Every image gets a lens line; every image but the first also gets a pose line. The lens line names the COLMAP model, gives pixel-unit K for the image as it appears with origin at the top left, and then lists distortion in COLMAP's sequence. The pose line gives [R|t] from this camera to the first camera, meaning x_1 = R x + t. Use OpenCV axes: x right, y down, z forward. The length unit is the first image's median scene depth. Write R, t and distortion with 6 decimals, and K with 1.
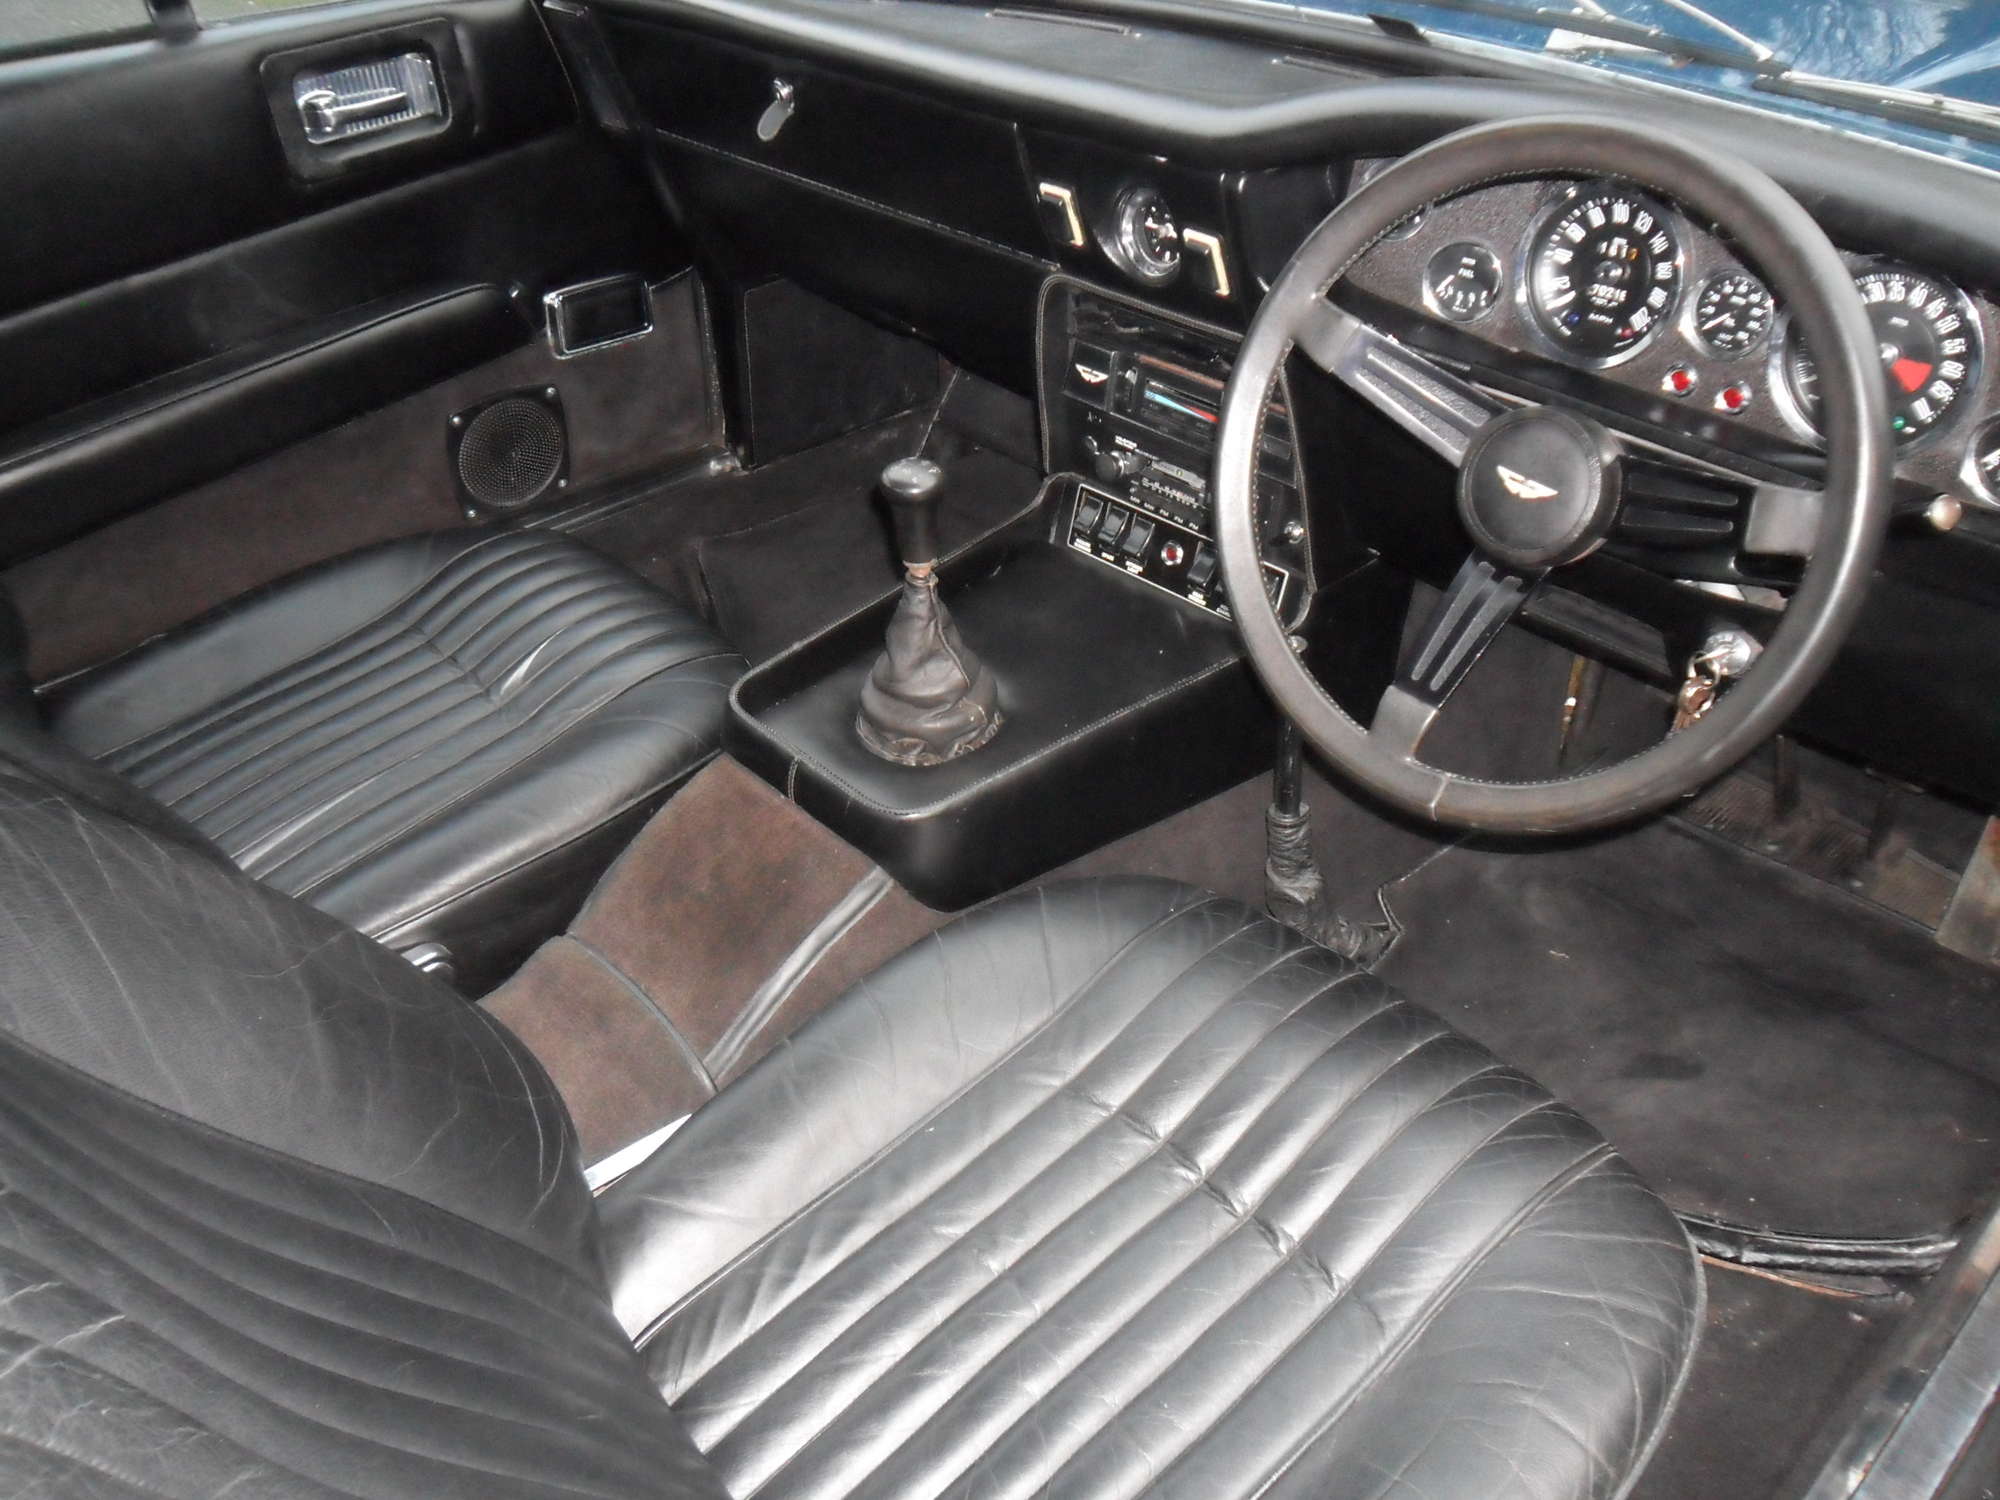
lens RADIAL K [[1593.9, 0, 1000.0], [0, 1593.9, 750.0], [0, 0, 1]] dist [-0.003485, 0.010905]
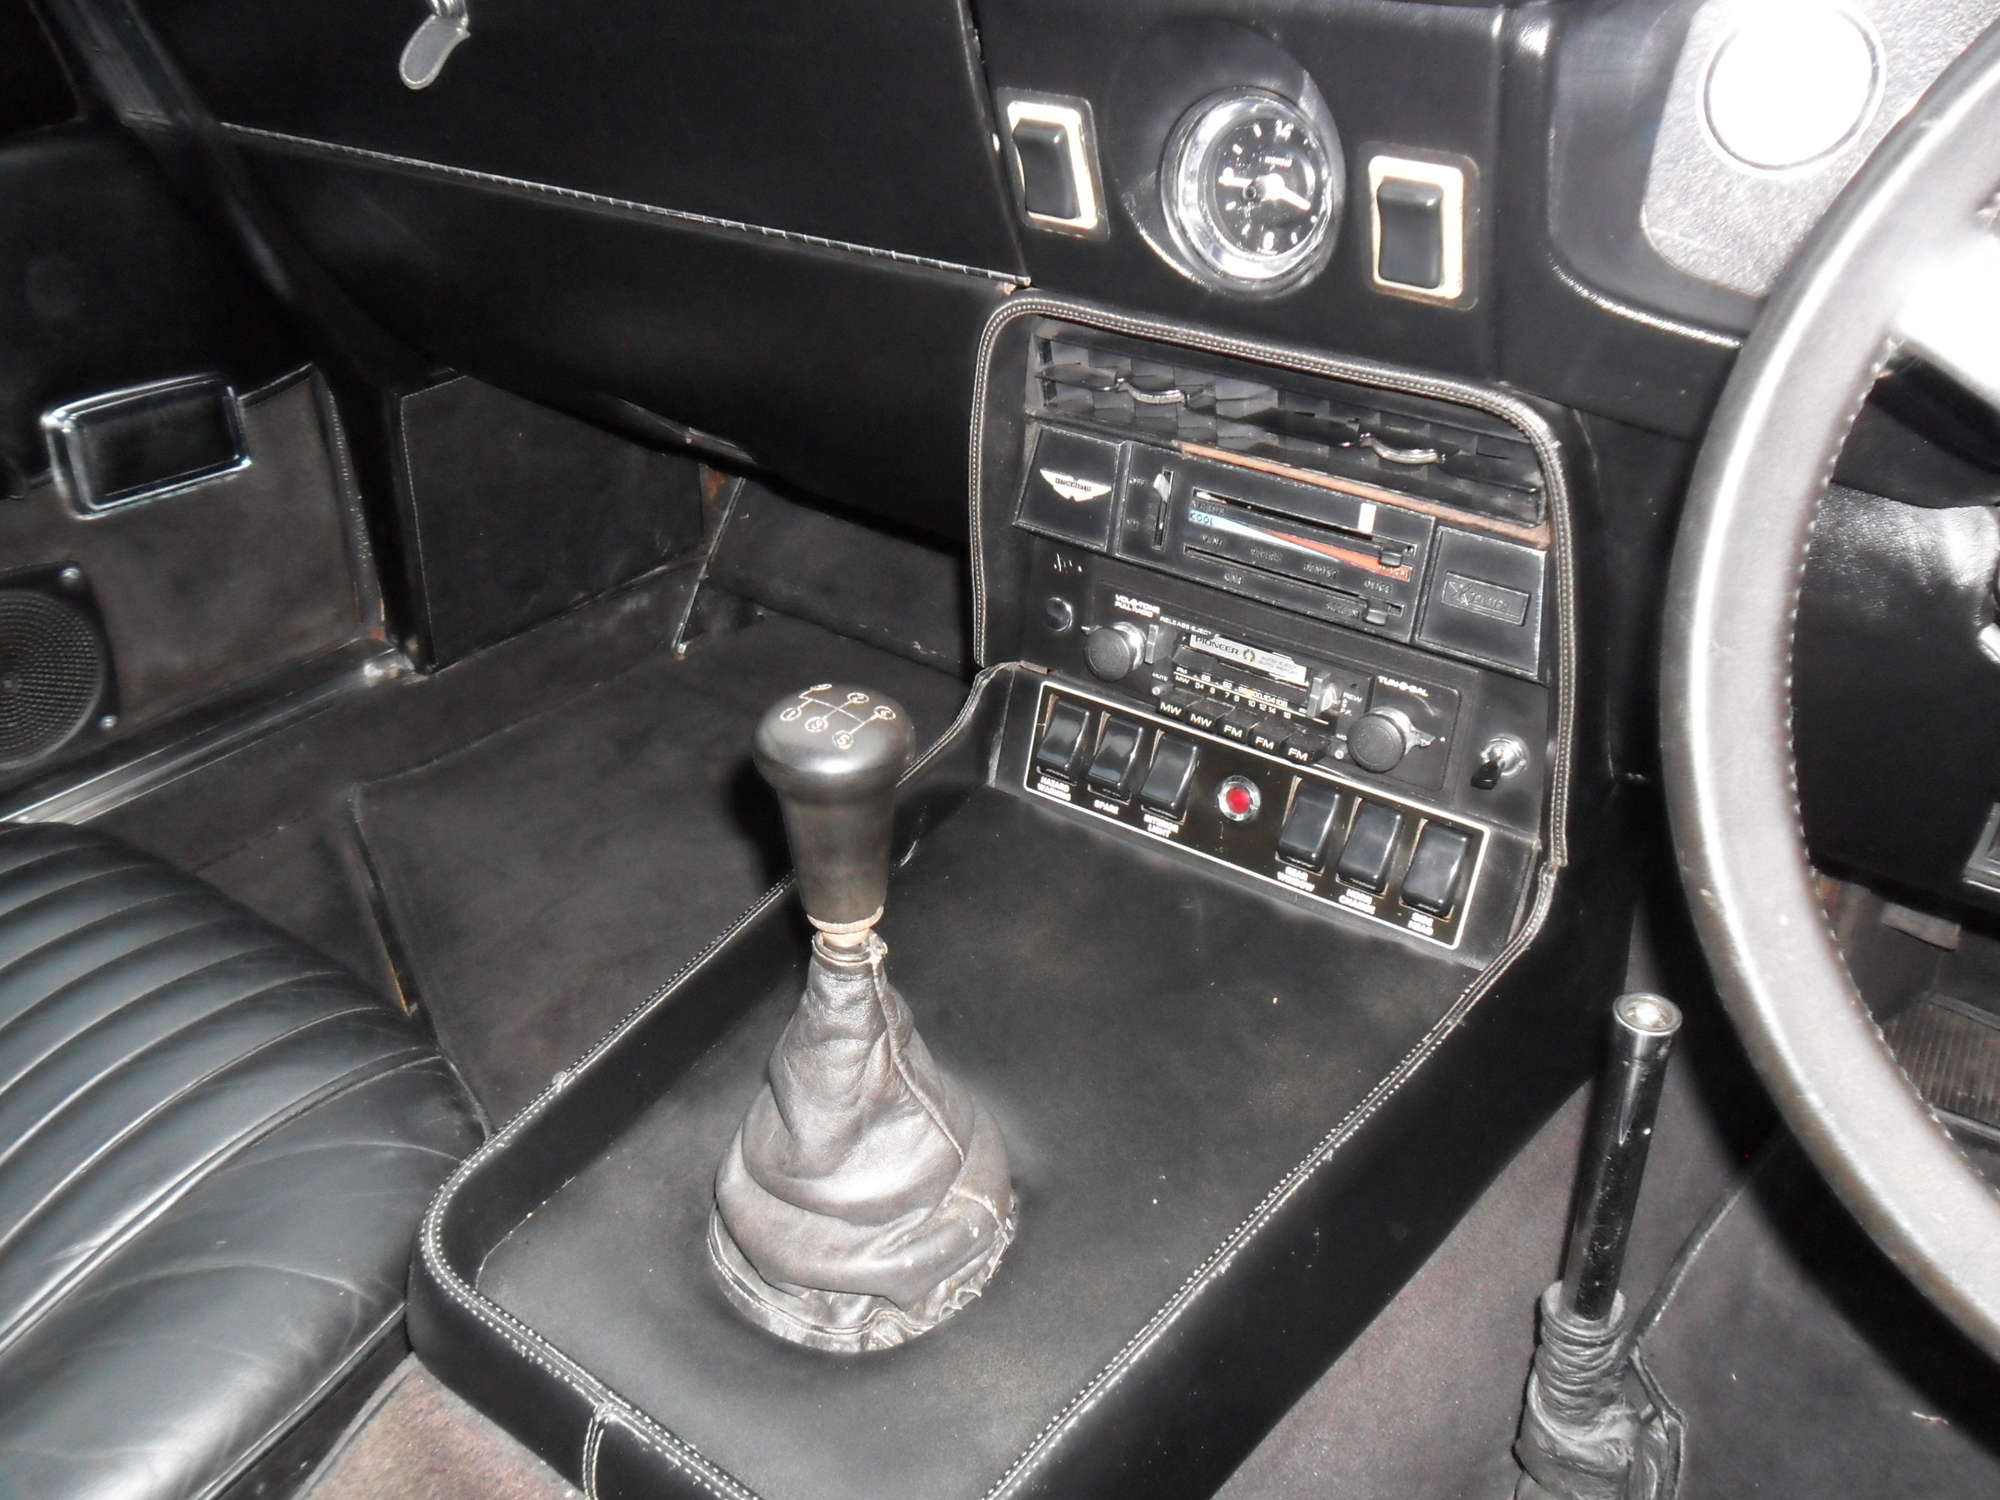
lens RADIAL K [[1575.3, 0, 1000.0], [0, 1575.3, 750.0], [0, 0, 1]] dist [-0.022868, 0.001553]
pose [[0.979231, -0.081337, 0.185720, -0.071217], [0.096189, 0.992726, -0.072401, -0.106479], [-0.178480, 0.088761, 0.979932, 0.470167]]
